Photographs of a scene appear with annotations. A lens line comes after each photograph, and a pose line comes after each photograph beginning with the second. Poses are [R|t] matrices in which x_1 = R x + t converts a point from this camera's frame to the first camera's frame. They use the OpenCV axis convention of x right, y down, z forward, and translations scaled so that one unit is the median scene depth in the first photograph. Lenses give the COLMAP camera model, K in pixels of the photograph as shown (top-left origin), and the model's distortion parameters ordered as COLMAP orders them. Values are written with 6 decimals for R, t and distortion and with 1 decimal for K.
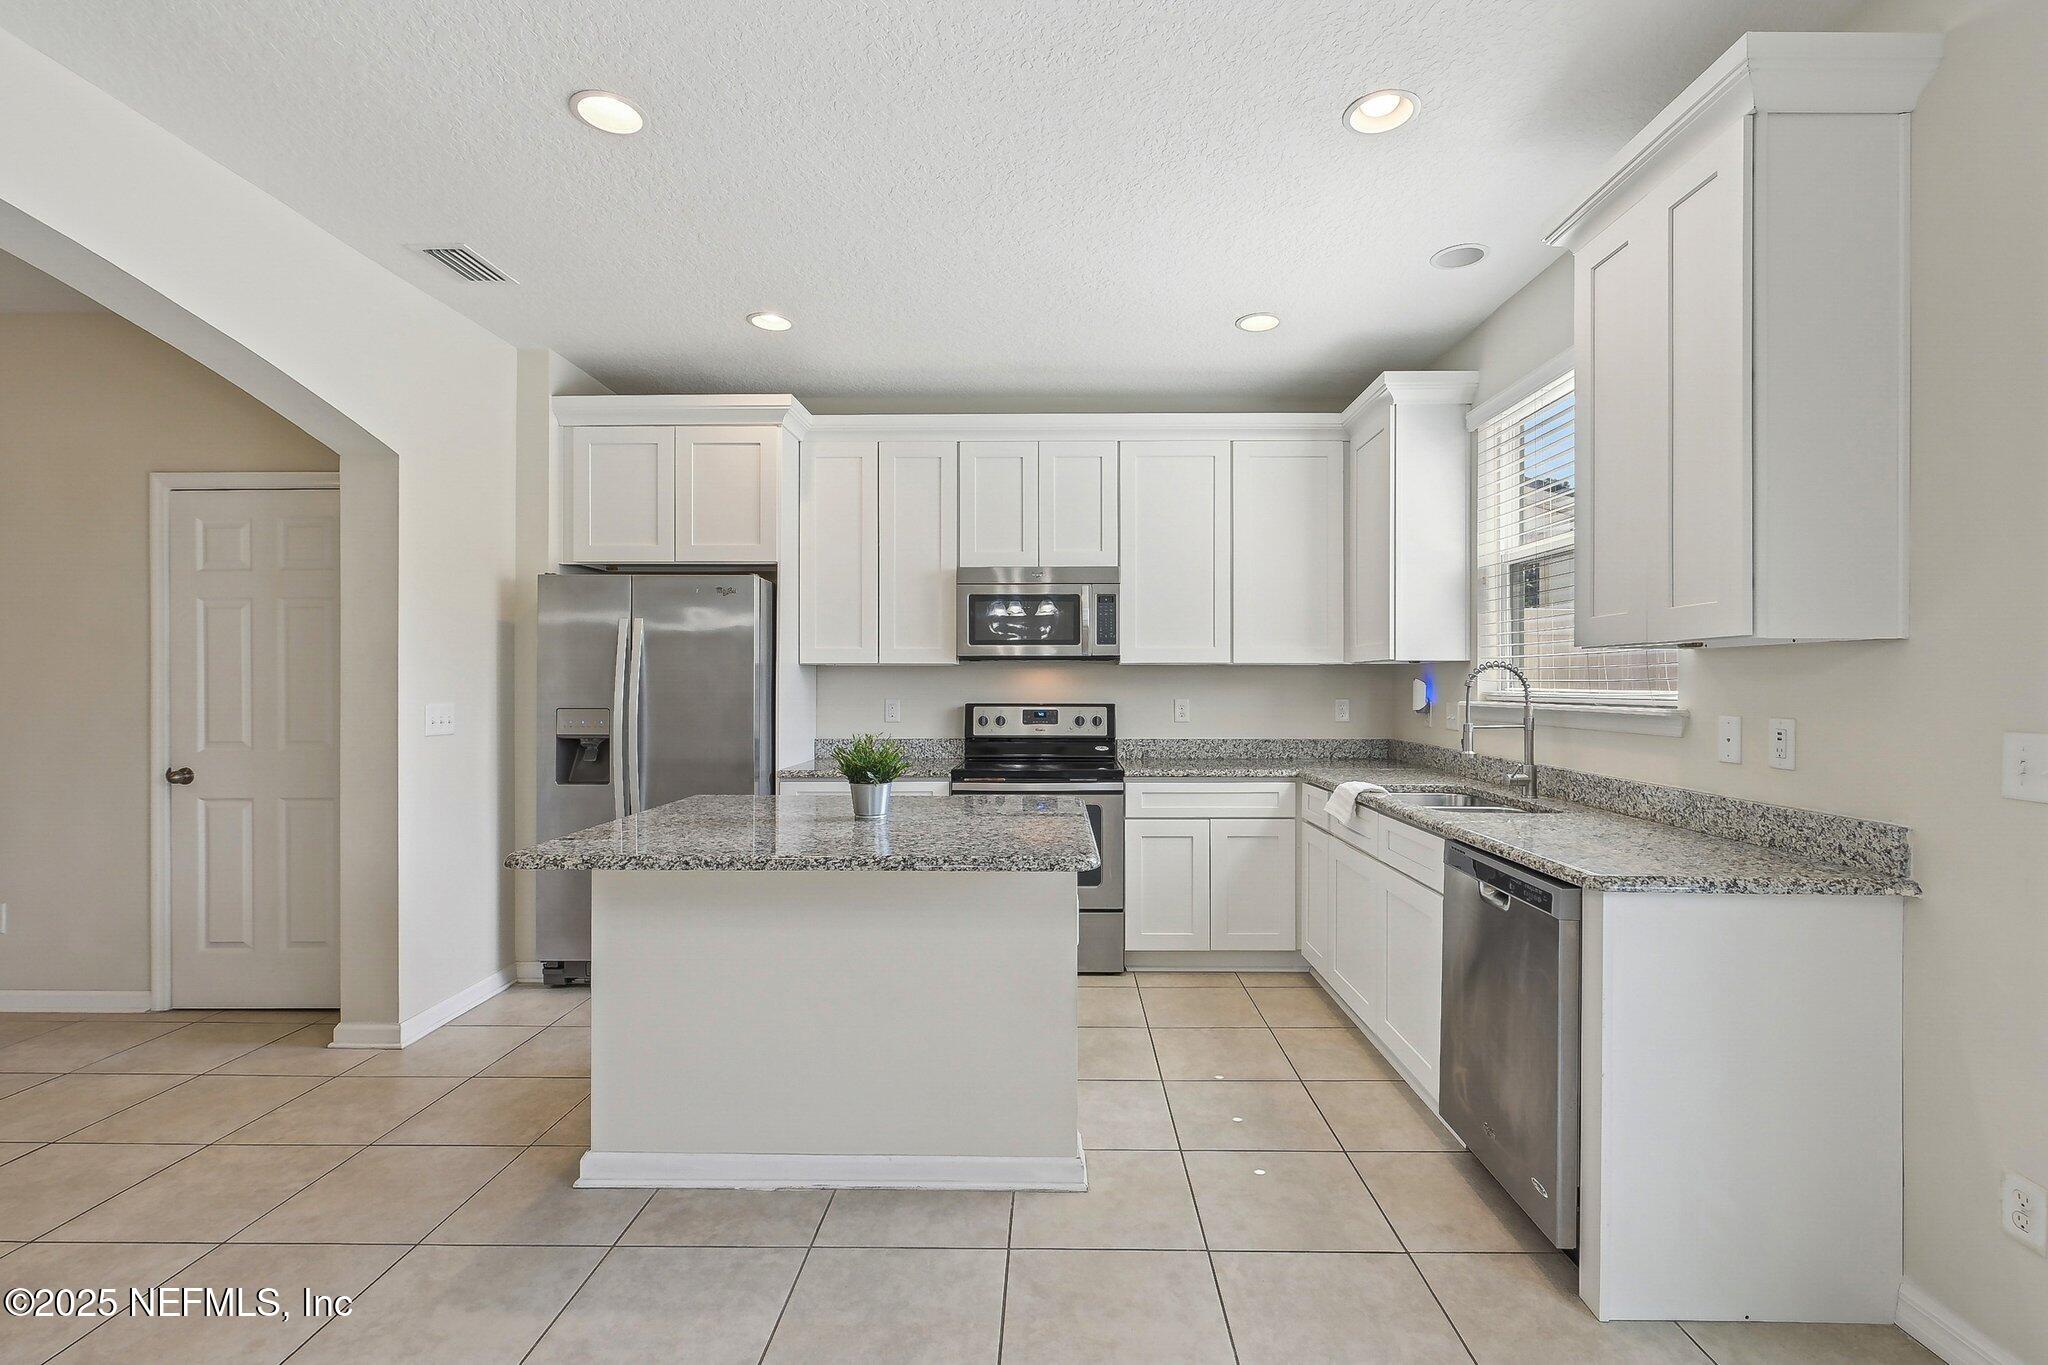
lens RADIAL K [[916.3, 0, 1051.9], [0, 916.3, 683.2], [0, 0, 1]] dist [-0.000563, -0.002084]
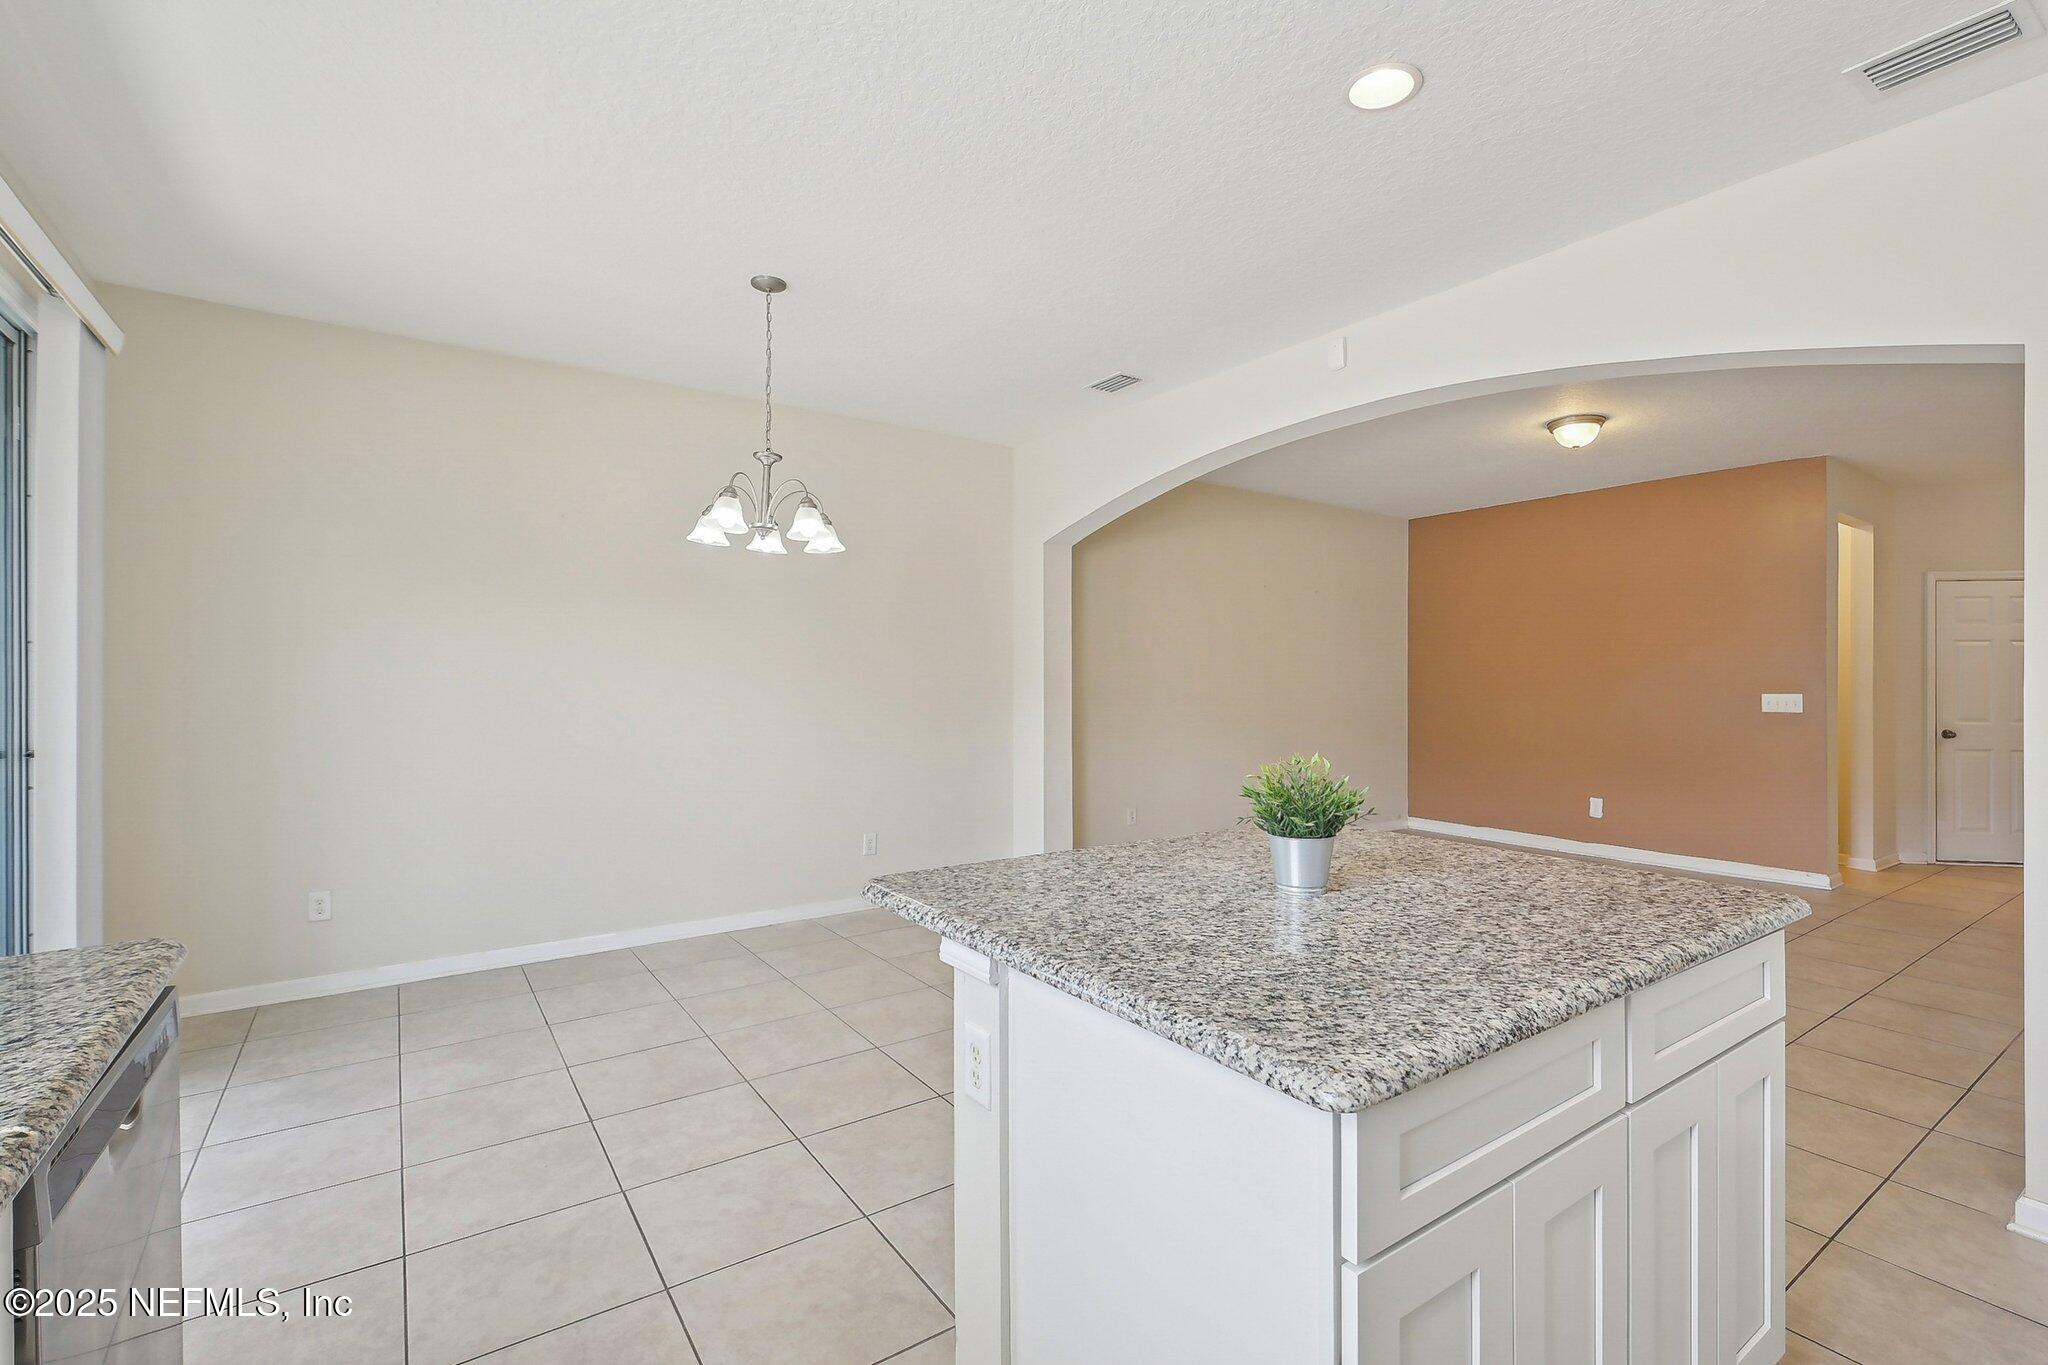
lens RADIAL K [[916.3, 0, 1038.9], [0, 916.3, 670.5], [0, 0, 1]] dist [-0.000563, -0.002084]
pose [[-0.812871, -0.010343, -0.582352, 0.222401], [-0.006013, 0.999938, -0.009366, 0.000252], [0.582412, -0.004112, -0.812883, 0.955409]]
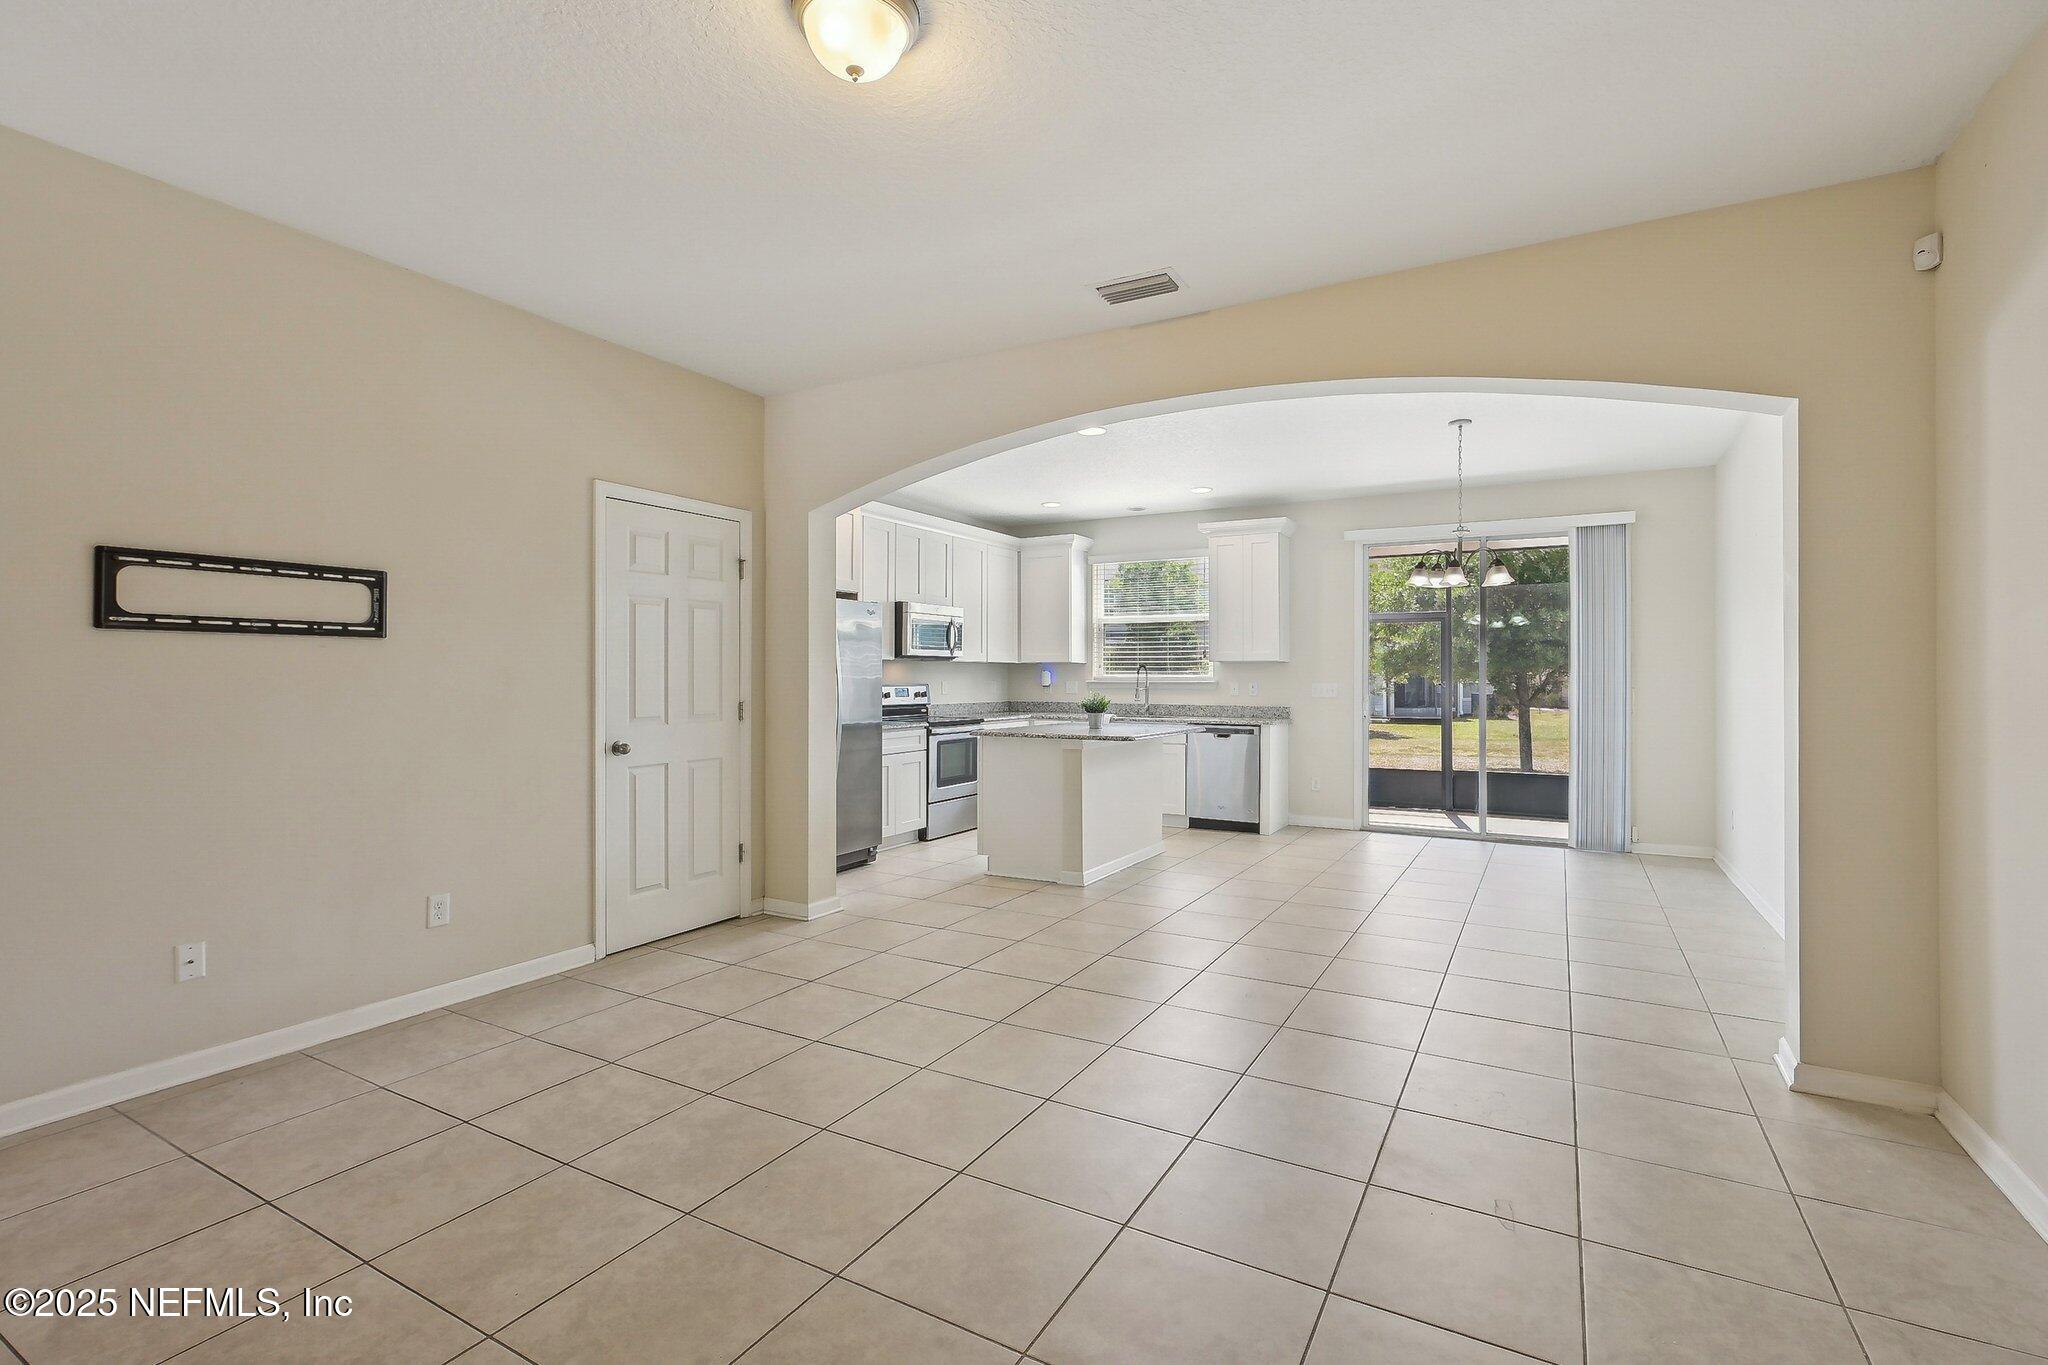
lens RADIAL K [[916.3, 0, 1055.8], [0, 916.3, 665.1], [0, 0, 1]] dist [-0.000563, -0.002084]
pose [[0.473322, 0.011682, 0.880812, -1.600607], [0.000959, 0.999905, -0.013777, 0.012289], [-0.880889, 0.007366, 0.473266, -0.027727]]
